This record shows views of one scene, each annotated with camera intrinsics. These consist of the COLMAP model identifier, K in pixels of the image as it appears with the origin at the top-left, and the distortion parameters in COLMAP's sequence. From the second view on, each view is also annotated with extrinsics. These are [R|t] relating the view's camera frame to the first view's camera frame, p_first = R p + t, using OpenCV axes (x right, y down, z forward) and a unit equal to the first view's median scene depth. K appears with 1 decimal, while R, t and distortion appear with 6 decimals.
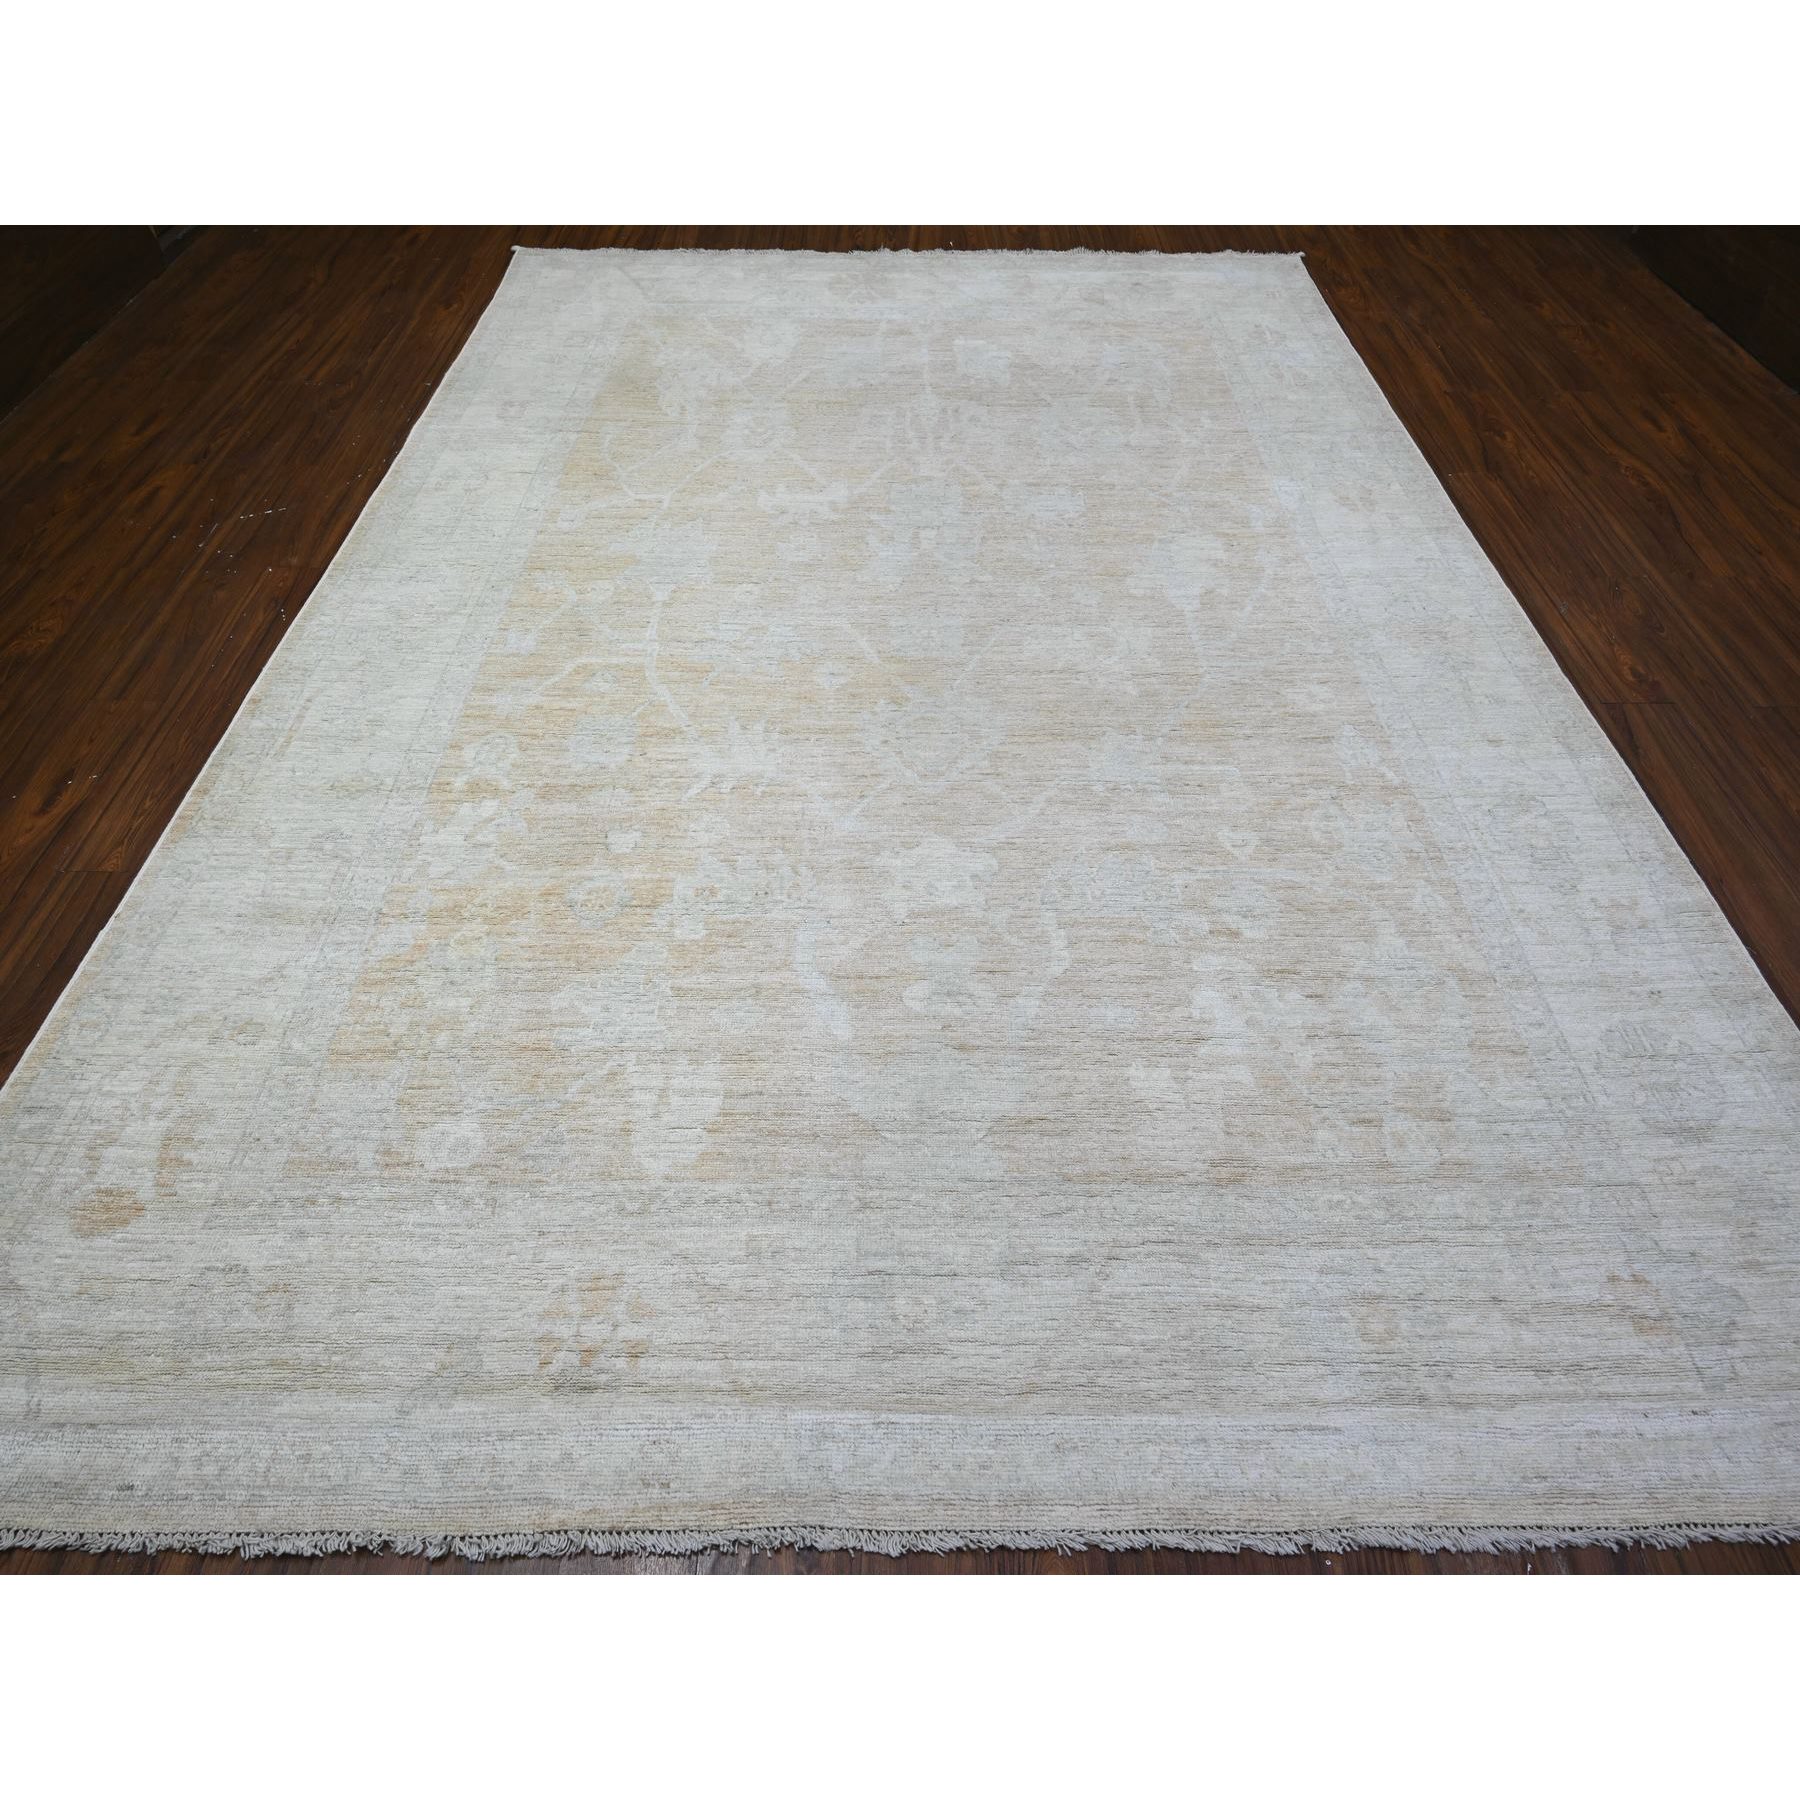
lens RADIAL K [[1085.8, 0, 903.5], [0, 1085.8, 896.4], [0, 0, 1]] dist [-0.005954, -0.000118]
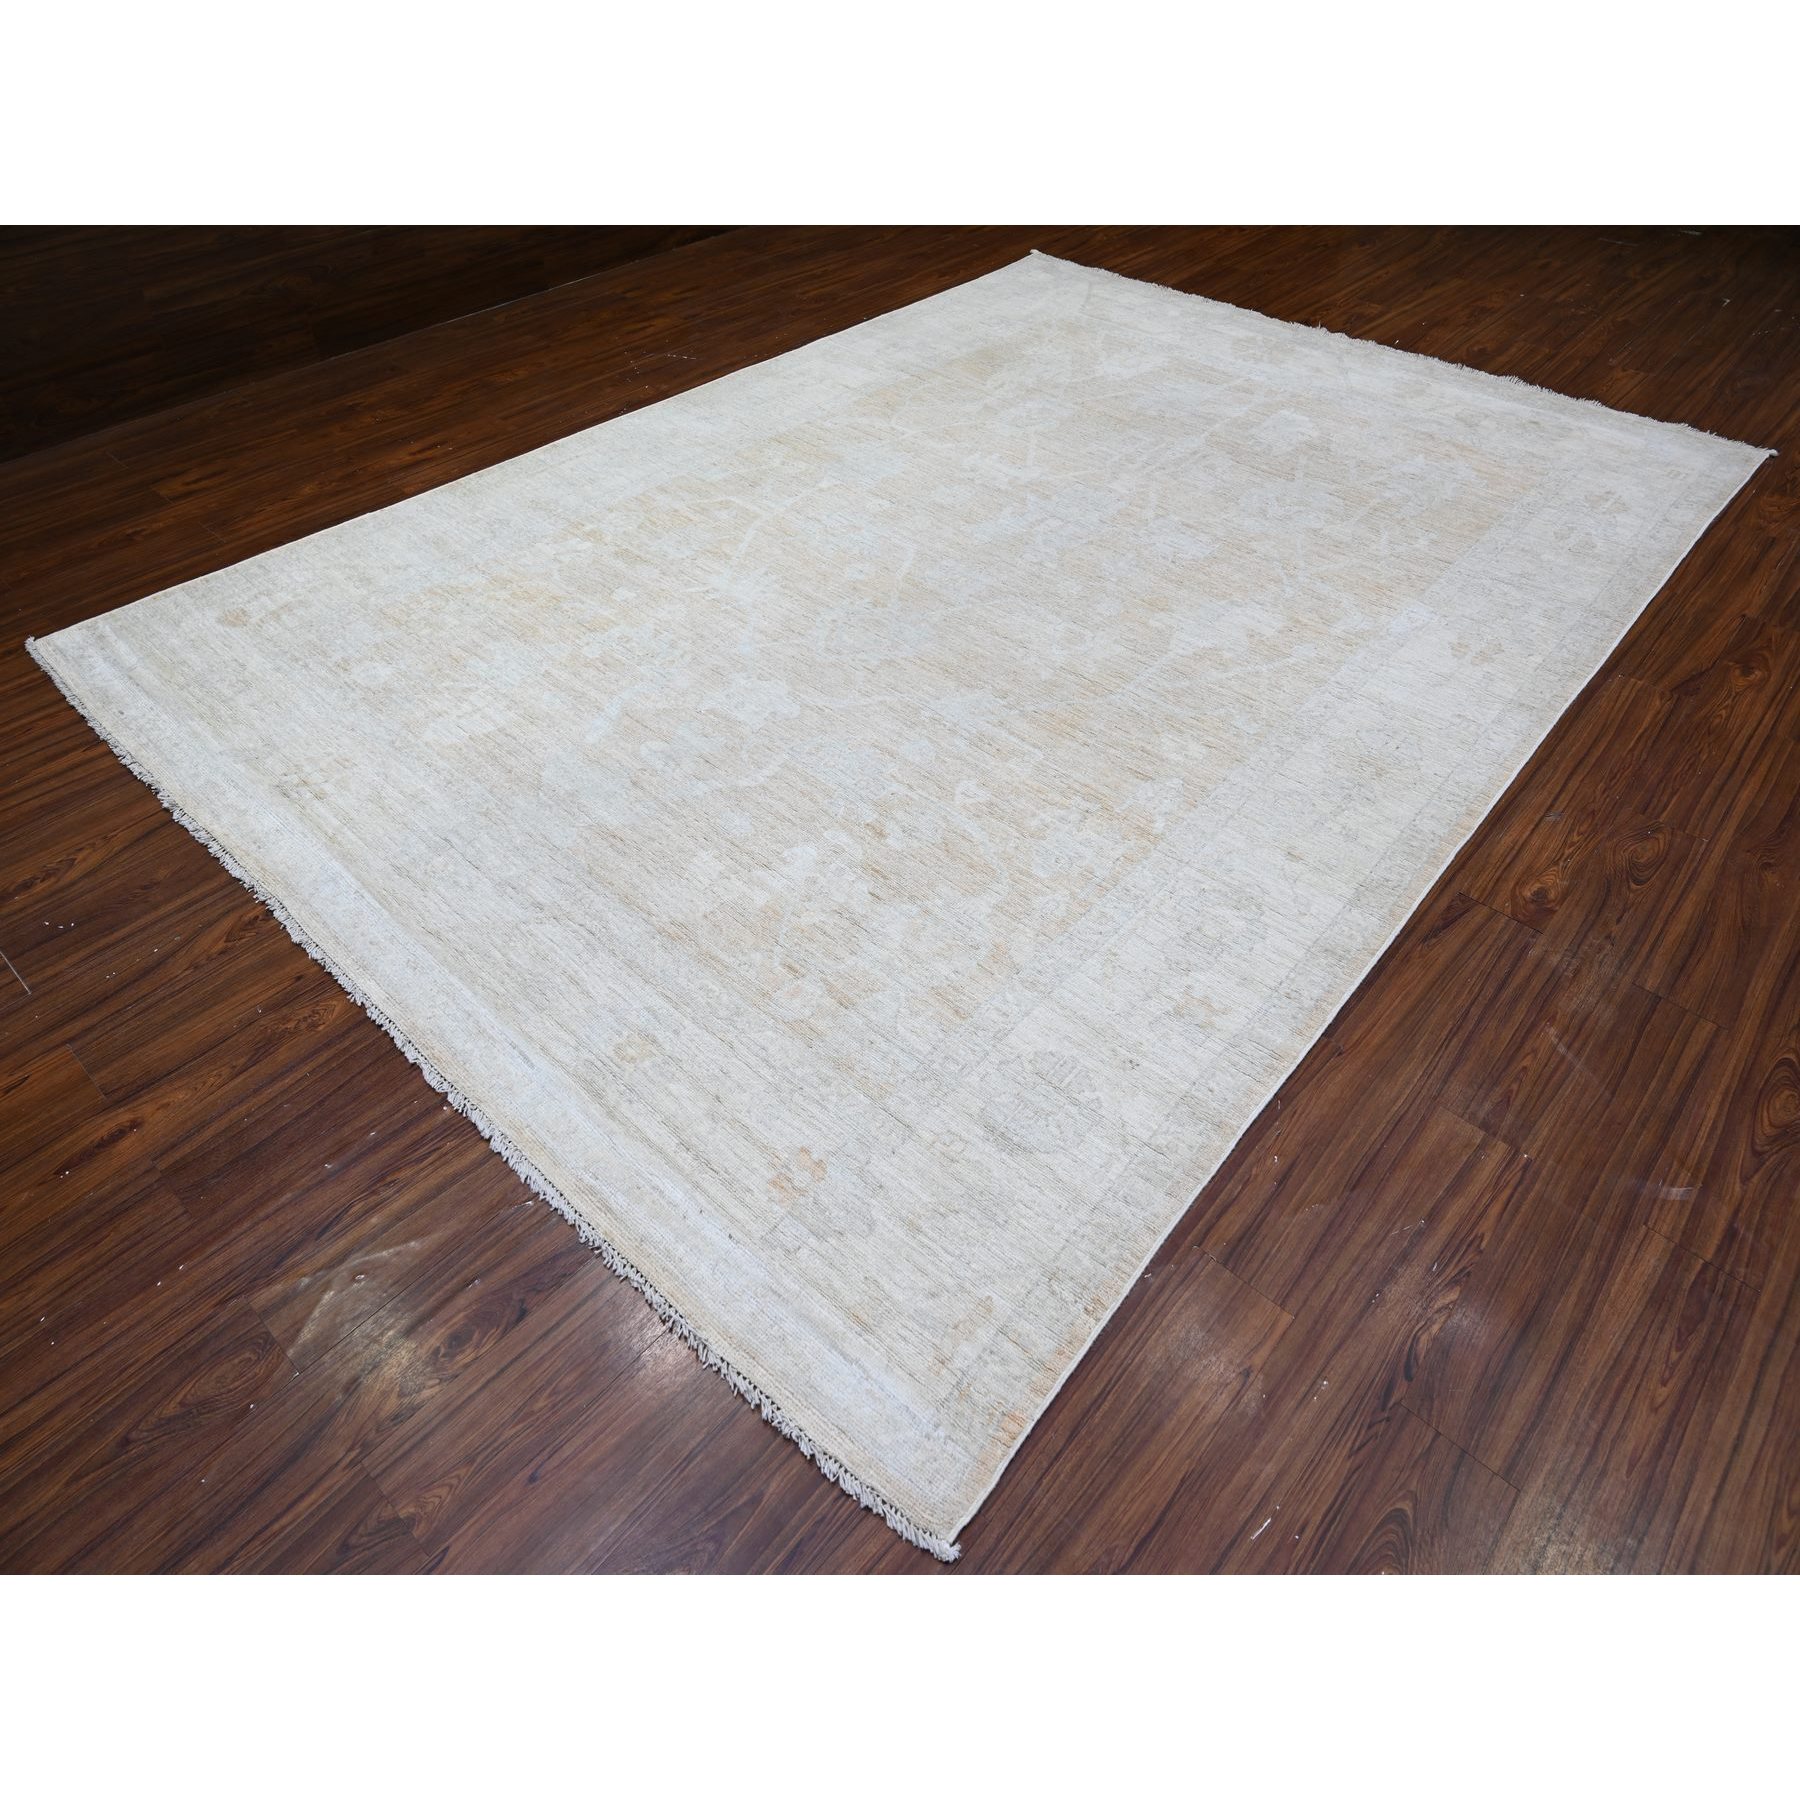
lens RADIAL K [[1085.8, 0, 898.2], [0, 1085.8, 900.3], [0, 0, 1]] dist [-0.005954, -0.000118]
pose [[0.739512, 0.486100, -0.465649, 0.790107], [-0.509420, 0.856319, 0.084902, -0.012017], [0.440015, 0.174425, 0.880888, -0.002515]]
